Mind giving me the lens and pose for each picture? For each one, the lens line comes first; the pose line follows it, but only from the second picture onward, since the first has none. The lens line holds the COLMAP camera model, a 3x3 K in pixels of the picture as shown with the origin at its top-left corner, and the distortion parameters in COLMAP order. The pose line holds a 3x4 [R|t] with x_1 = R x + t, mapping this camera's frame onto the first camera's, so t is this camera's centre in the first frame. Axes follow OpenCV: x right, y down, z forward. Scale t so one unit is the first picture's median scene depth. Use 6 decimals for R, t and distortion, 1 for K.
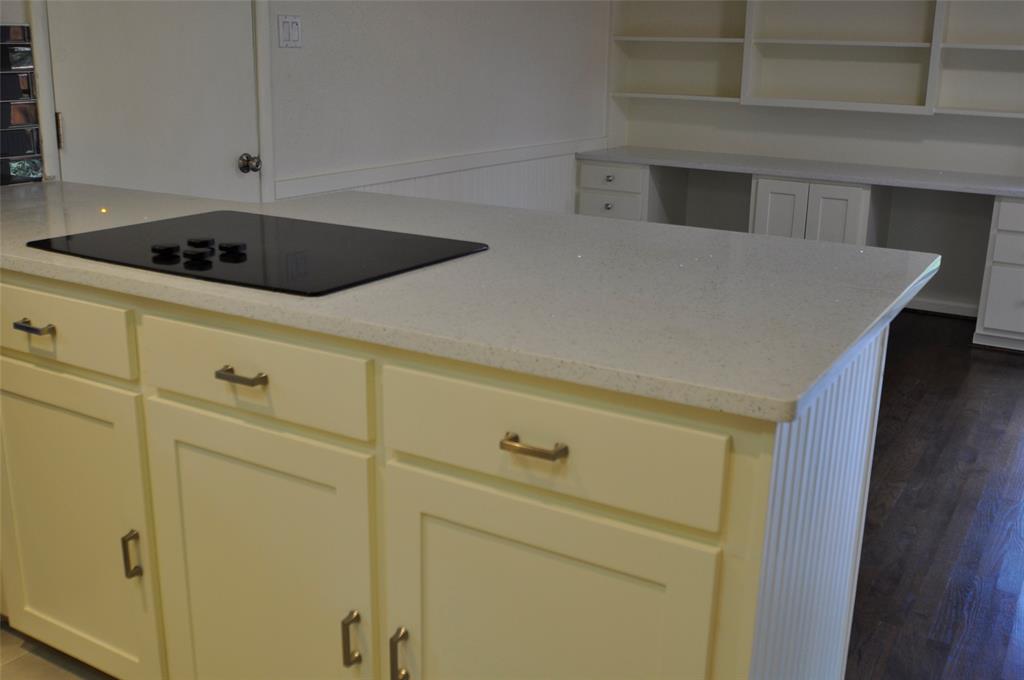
lens RADIAL K [[1022.1, 0, 512.0], [0, 1022.1, 340.0], [0, 0, 1]] dist [-0.080727, 0.014797]
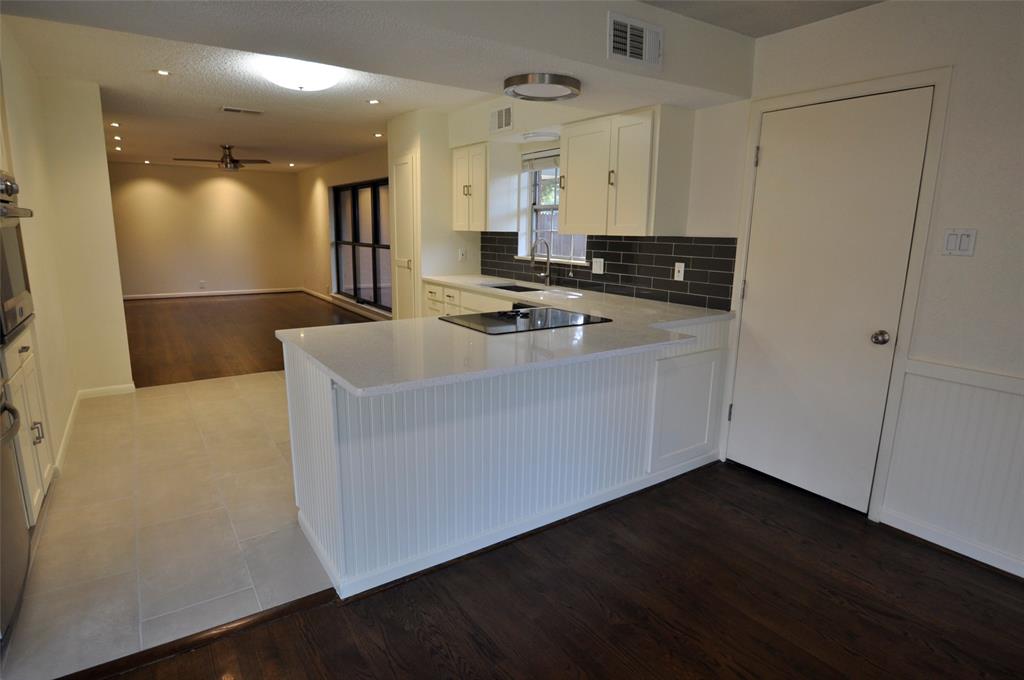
lens RADIAL K [[546.6, 0, 512.0], [0, 546.6, 340.0], [0, 0, 1]] dist [-0.018544, -0.000099]
pose [[-0.422552, 0.152950, -0.893340, 0.584865], [-0.269569, 0.919843, 0.284994, -0.246215], [0.865322, 0.361242, -0.347451, 0.833880]]
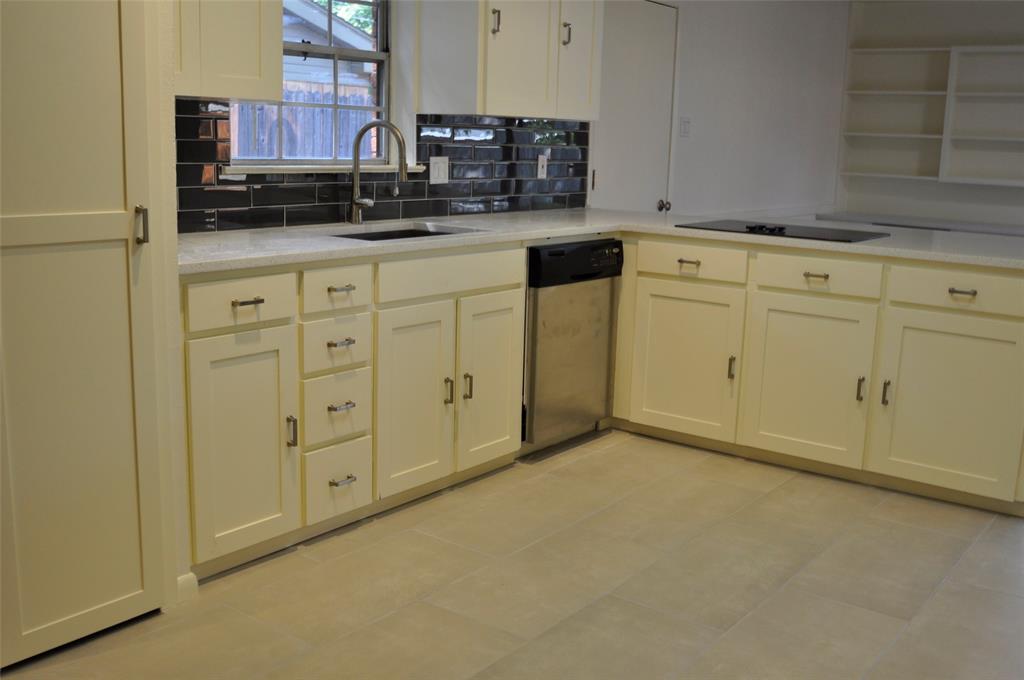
lens RADIAL K [[1022.1, 0, 512.0], [0, 1022.1, 340.0], [0, 0, 1]] dist [-0.080727, 0.014797]
pose [[0.994550, 0.031187, -0.099484, -0.323375], [-0.039195, 0.996057, -0.079582, 0.177943], [0.096610, 0.083047, 0.991852, -0.622341]]
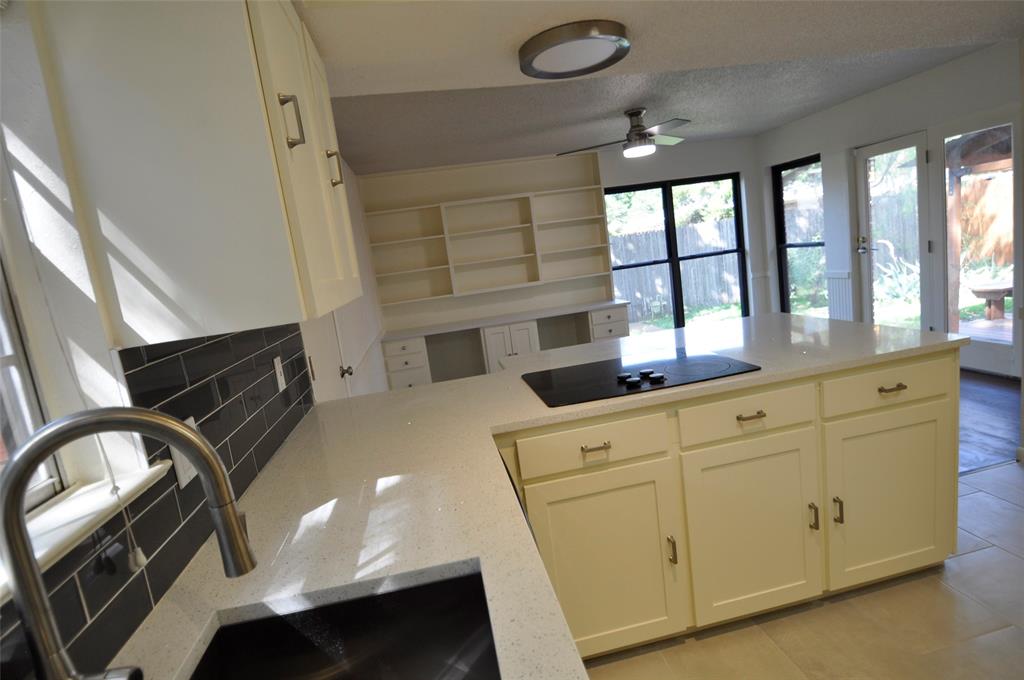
lens RADIAL K [[546.6, 0, 512.0], [0, 546.6, 340.0], [0, 0, 1]] dist [-0.018544, -0.000099]
pose [[0.749372, -0.220709, 0.624284, -0.568586], [0.319496, 0.946322, -0.048952, -0.093736], [-0.579969, 0.236139, 0.779663, 0.169124]]
